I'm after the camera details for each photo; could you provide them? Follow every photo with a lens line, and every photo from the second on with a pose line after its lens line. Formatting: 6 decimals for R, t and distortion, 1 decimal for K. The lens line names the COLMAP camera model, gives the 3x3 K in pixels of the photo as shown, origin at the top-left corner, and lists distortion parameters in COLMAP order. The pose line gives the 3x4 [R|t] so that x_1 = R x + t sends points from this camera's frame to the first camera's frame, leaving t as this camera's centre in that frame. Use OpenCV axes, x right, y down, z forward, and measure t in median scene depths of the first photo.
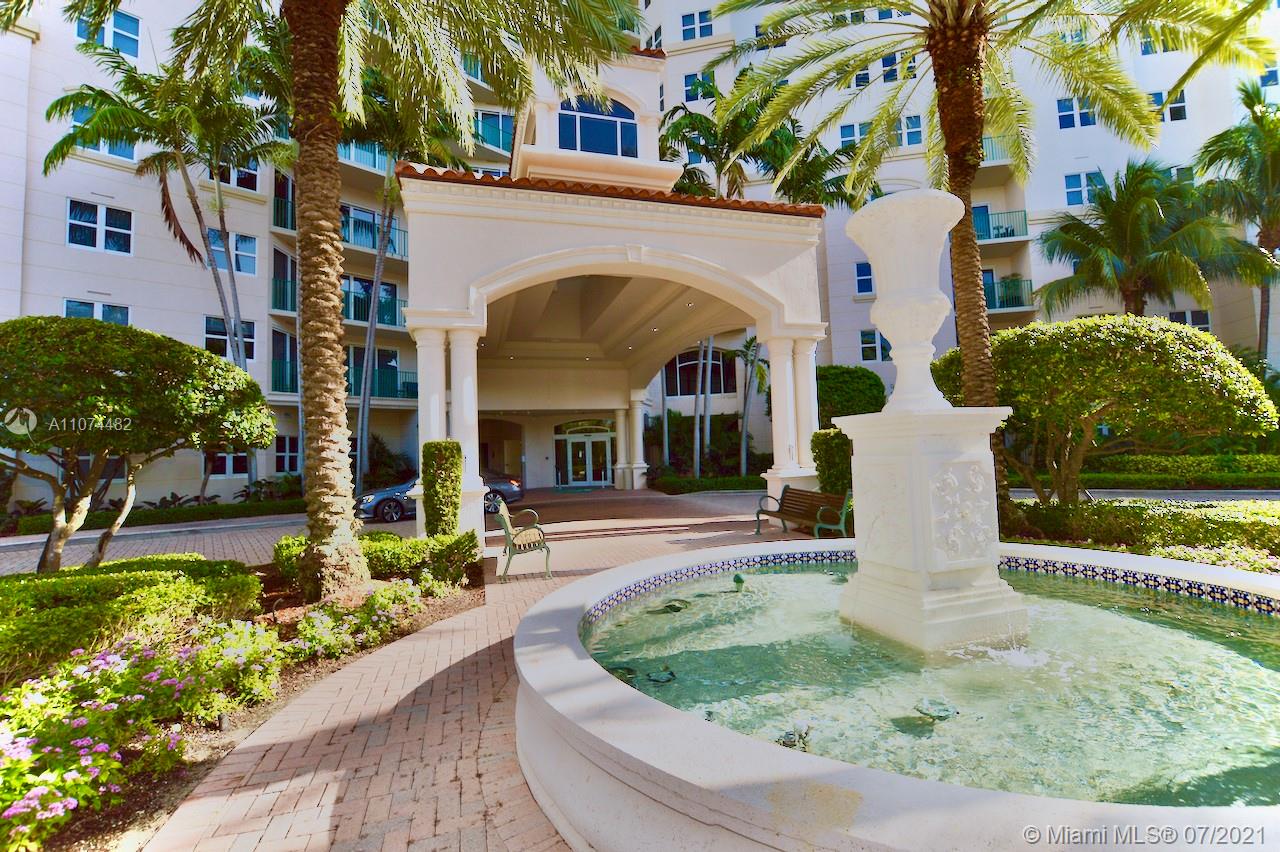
lens RADIAL K [[577.6, 0, 640.0], [0, 577.6, 426.0], [0, 0, 1]] dist [-0.025289, 0.000899]
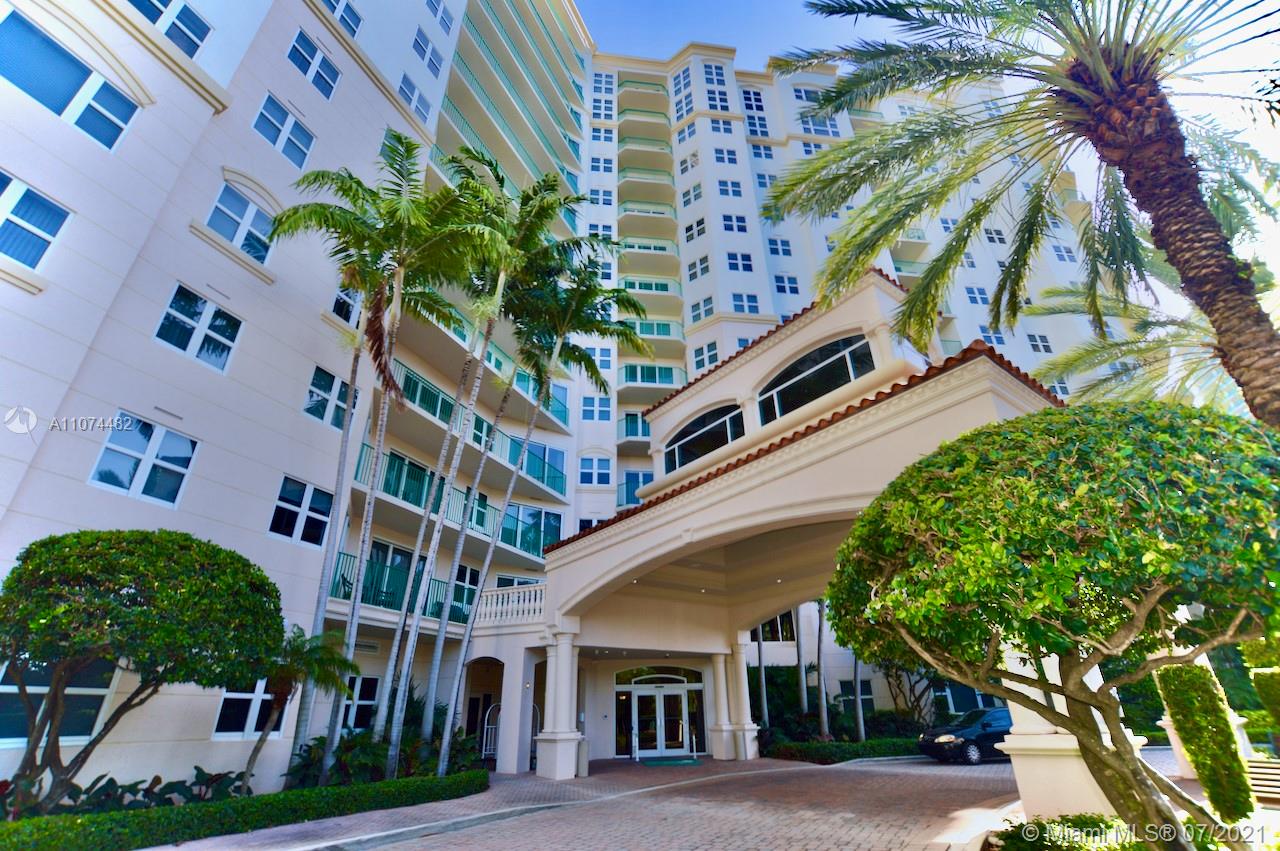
lens RADIAL K [[577.6, 0, 640.0], [0, 577.6, 425.5], [0, 0, 1]] dist [-0.025289, 0.000899]
pose [[0.932549, 0.176543, 0.314935, -0.588590], [-0.032969, 0.910291, -0.412655, 0.022149], [-0.359534, 0.374438, 0.854711, 0.228555]]
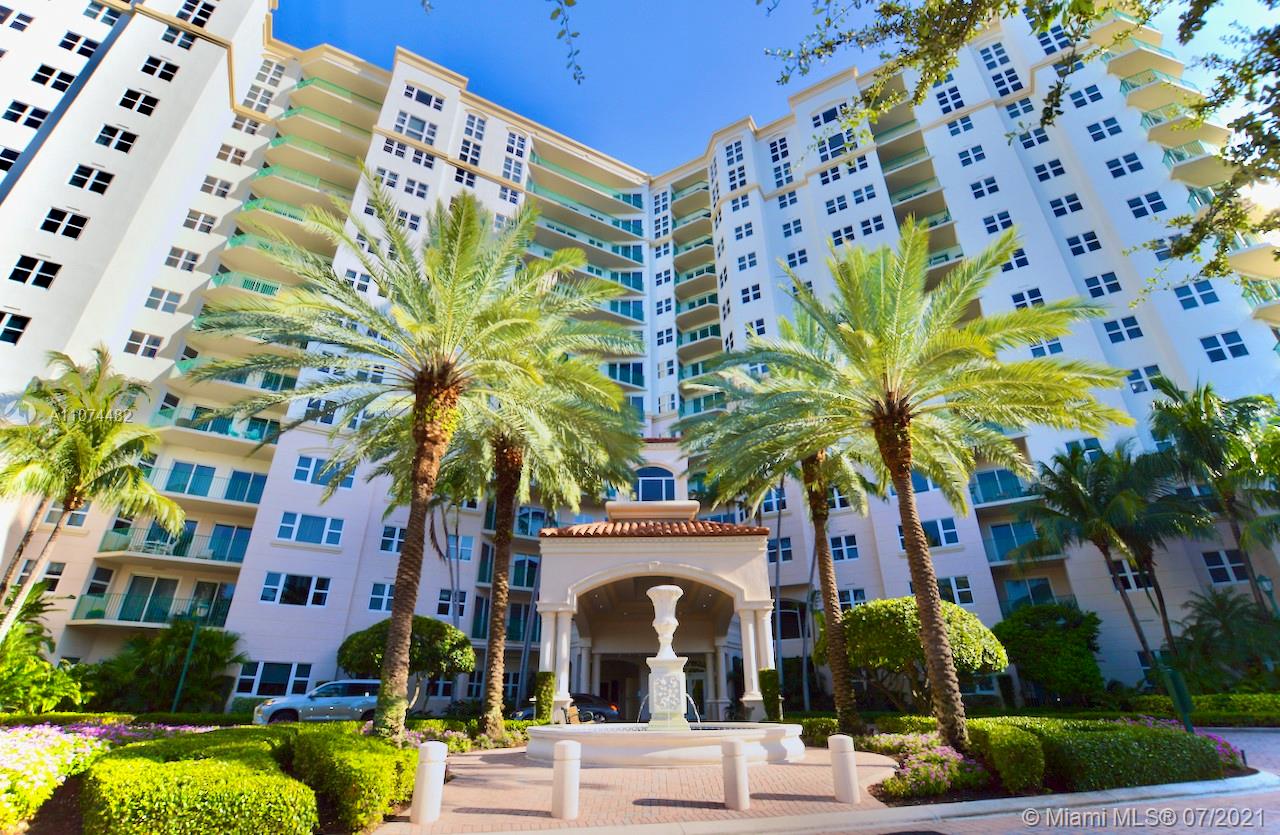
lens RADIAL K [[607.2, 0, 640.0], [0, 607.2, 417.5], [0, 0, 1]] dist [-0.002123, -0.000087]
pose [[0.954228, -0.100347, -0.281745, 0.304812], [-0.015238, 0.924499, -0.380881, 0.004530], [0.298693, 0.367740, 0.880653, -0.514247]]
